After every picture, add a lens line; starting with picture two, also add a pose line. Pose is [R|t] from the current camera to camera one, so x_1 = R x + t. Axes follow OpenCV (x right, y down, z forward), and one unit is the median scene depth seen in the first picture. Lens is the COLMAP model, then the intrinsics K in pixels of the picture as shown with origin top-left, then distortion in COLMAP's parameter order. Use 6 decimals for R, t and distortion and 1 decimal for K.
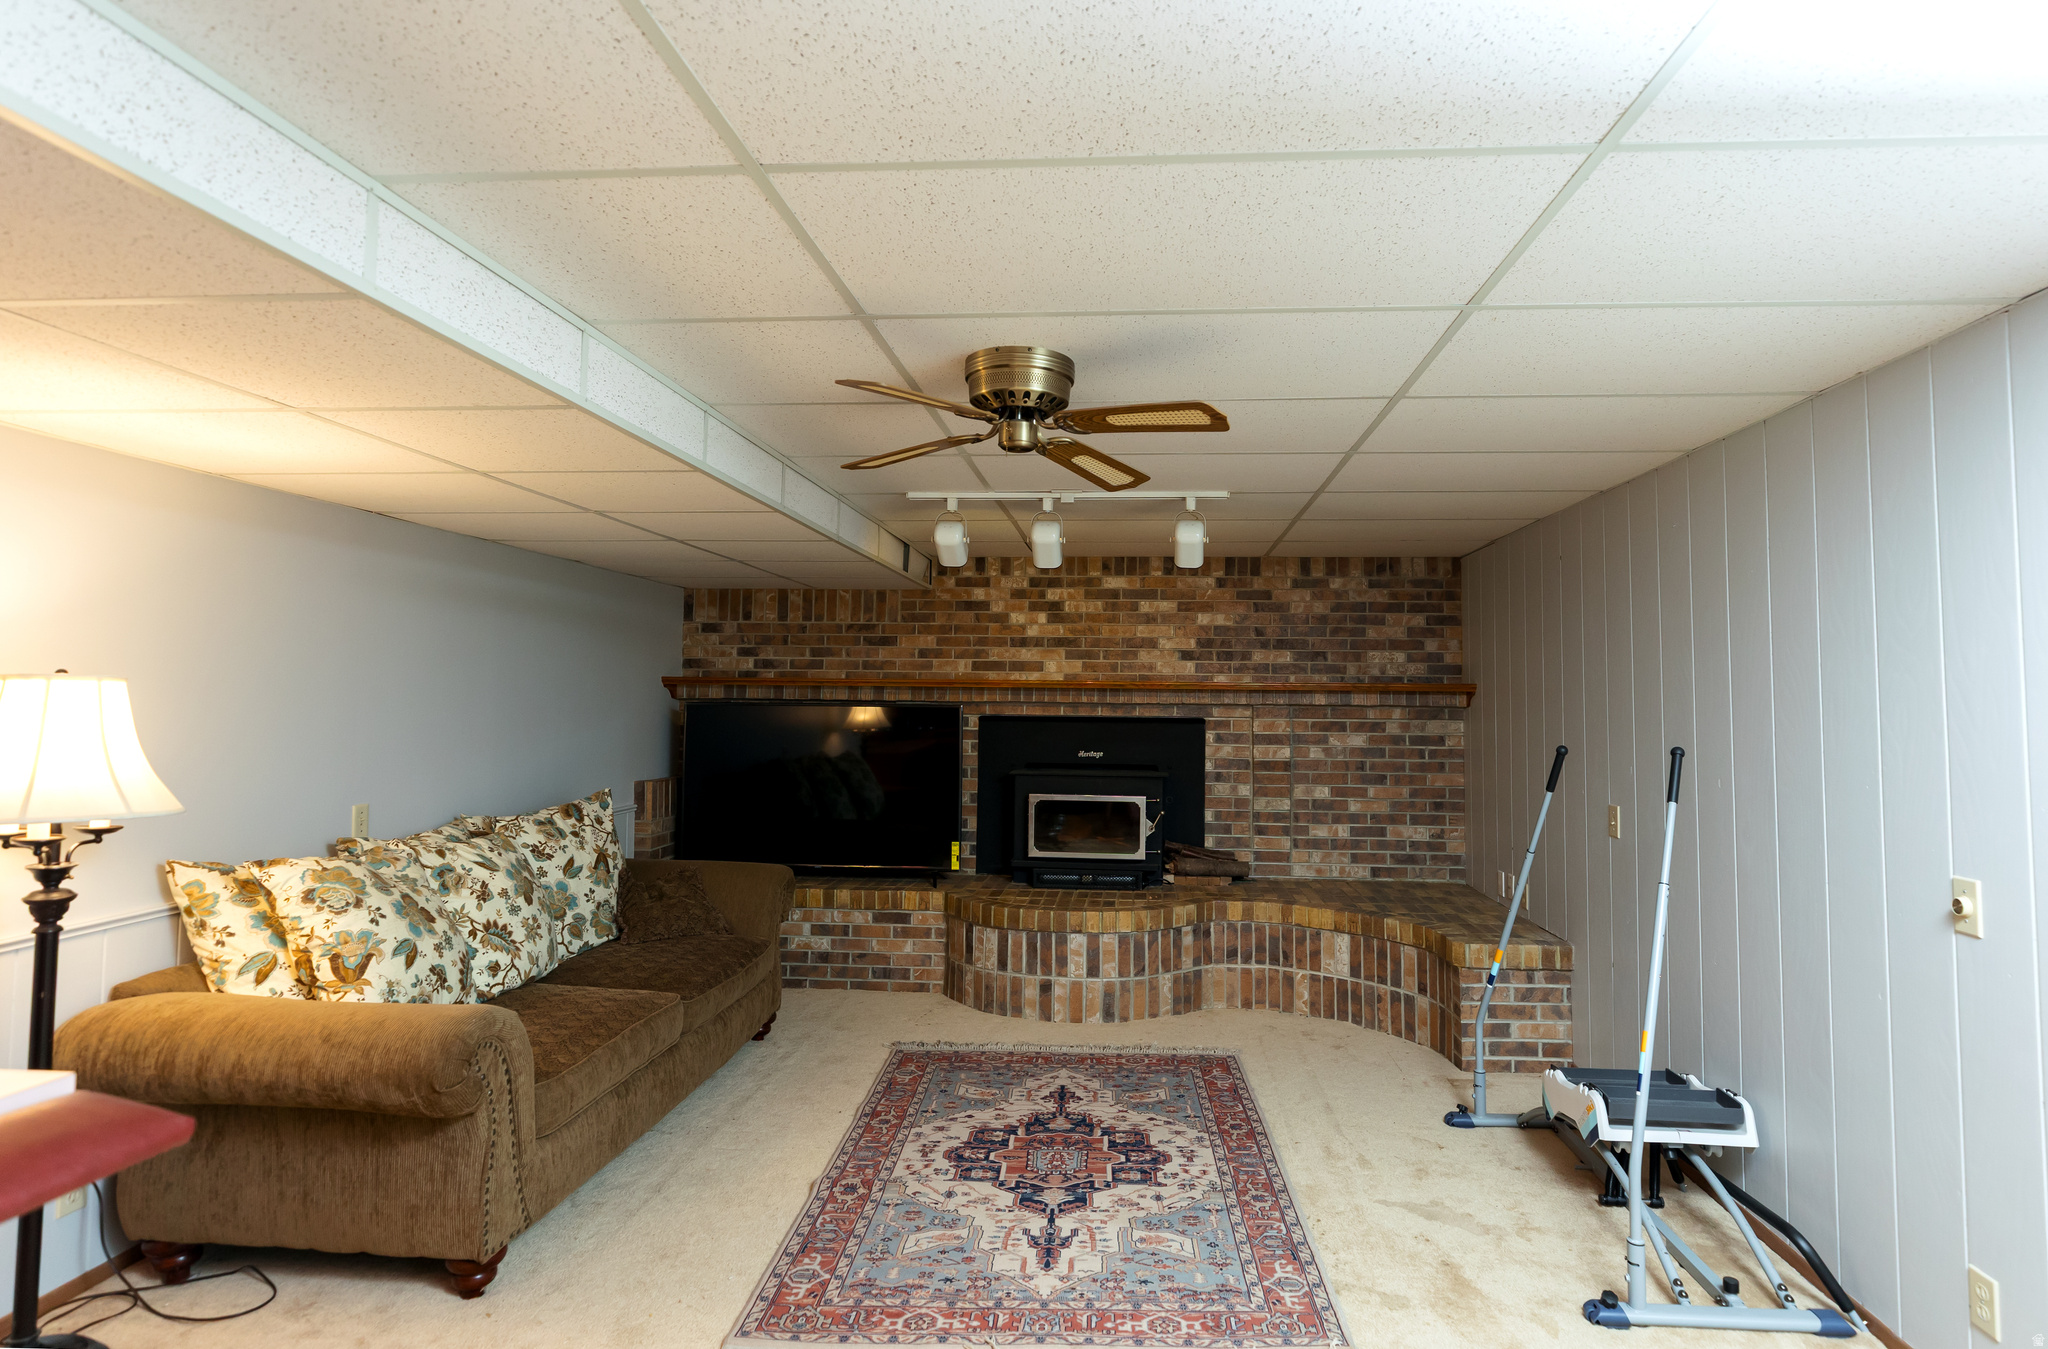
lens RADIAL K [[1054.9, 0, 1081.2], [0, 1054.9, 640.1], [0, 0, 1]] dist [-0.001815, 0.001739]
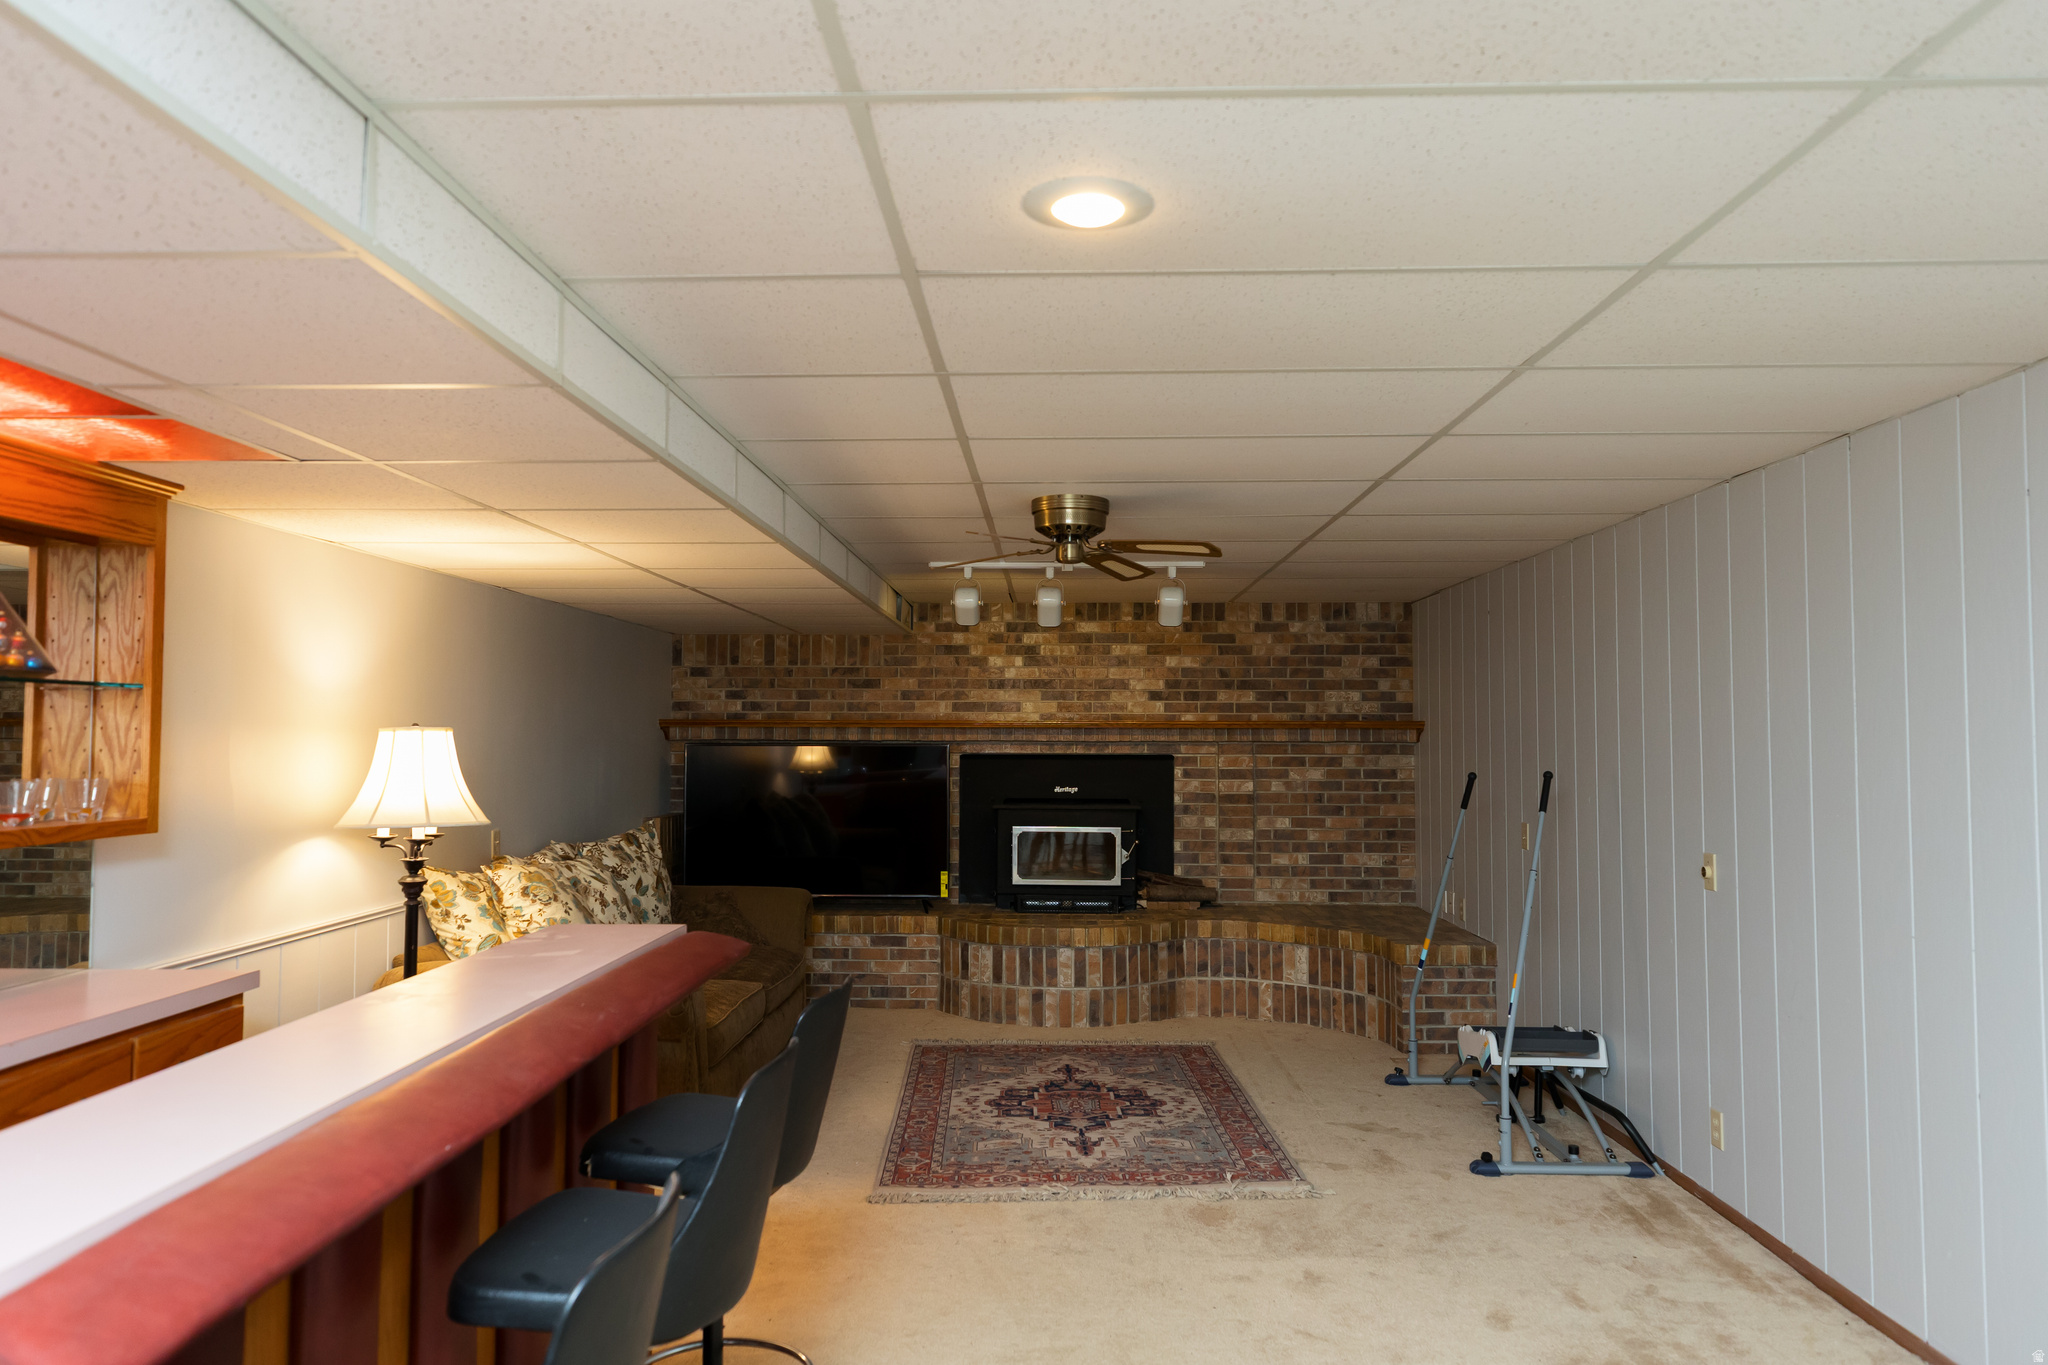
lens RADIAL K [[1302.8, 0, 1024.0], [0, 1302.8, 682.5], [0, 0, 1]] dist [0.003467, -0.000565]
pose [[0.999507, -0.005953, 0.030812, -0.105135], [0.005497, 0.999875, 0.014858, -0.027557], [-0.030897, -0.014681, 0.999415, -0.440827]]
